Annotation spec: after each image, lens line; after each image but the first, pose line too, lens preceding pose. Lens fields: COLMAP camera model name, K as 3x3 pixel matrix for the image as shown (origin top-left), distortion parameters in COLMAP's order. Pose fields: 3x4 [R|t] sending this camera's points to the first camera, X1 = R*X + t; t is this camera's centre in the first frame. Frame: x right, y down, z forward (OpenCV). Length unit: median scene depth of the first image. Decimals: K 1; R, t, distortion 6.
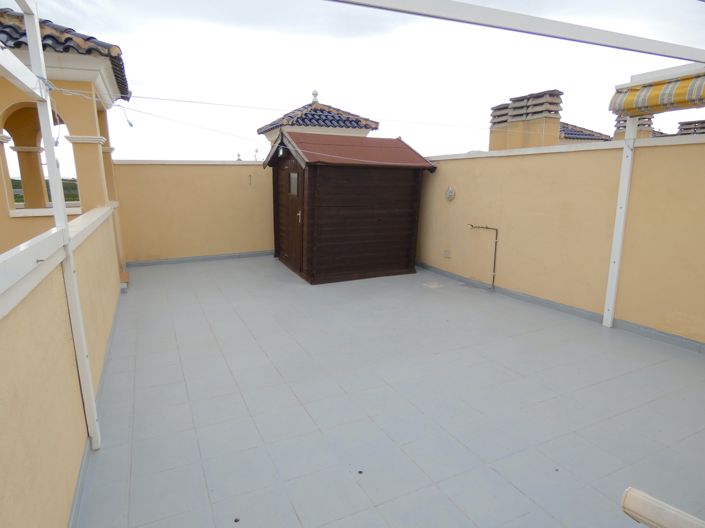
lens RADIAL K [[422.7, 0, 352.5], [0, 422.7, 264.0], [0, 0, 1]] dist [-0.001720, -0.000003]
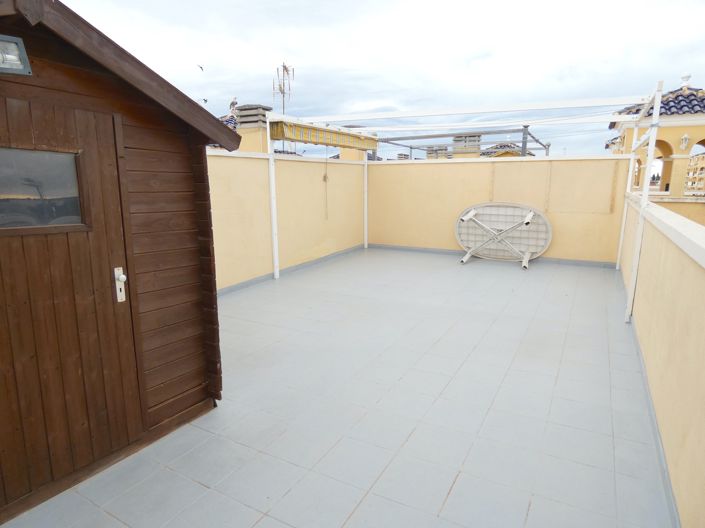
lens RADIAL K [[422.7, 0, 352.5], [0, 422.7, 264.0], [0, 0, 1]] dist [-0.001720, -0.000003]
pose [[-0.586888, -0.136901, 0.798011, -0.743068], [0.173250, 0.941541, 0.288939, -0.287127], [-0.790916, 0.307830, -0.528860, 1.585050]]
